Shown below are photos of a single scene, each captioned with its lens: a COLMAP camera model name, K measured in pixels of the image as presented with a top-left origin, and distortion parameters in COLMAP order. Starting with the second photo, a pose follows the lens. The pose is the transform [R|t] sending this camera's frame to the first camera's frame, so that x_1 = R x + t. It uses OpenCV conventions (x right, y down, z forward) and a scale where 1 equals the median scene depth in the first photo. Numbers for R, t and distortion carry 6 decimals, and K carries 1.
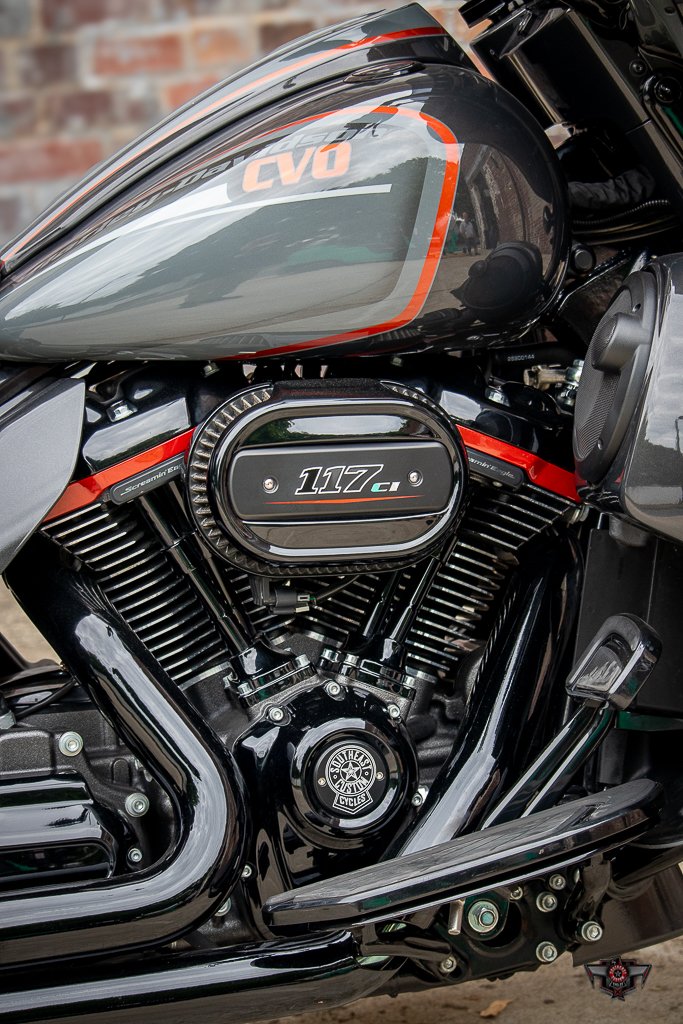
lens RADIAL K [[3675.6, 0, 341.5], [0, 3675.6, 512.0], [0, 0, 1]] dist [-0.148830, -1.648589]
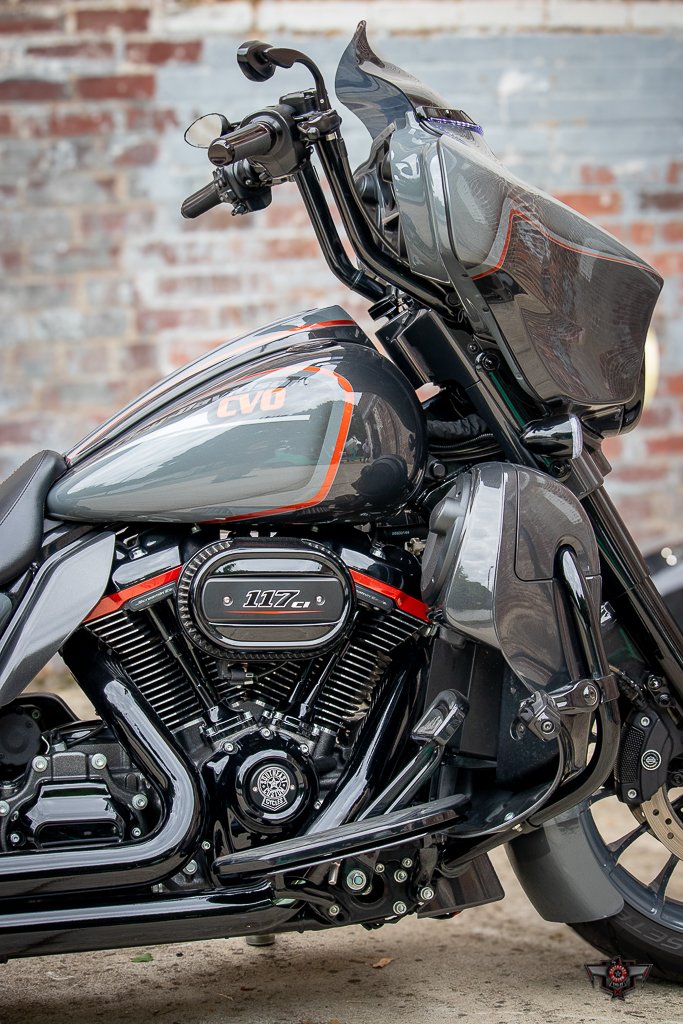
lens RADIAL K [[2908.4, 0, 341.5], [0, 2908.4, 512.0], [0, 0, 1]] dist [-0.292214, -1.337090]
pose [[0.999142, 0.026849, -0.031539, 0.066966], [-0.029343, 0.996244, -0.081468, 0.054215], [0.029233, 0.082324, 0.996177, -0.250494]]
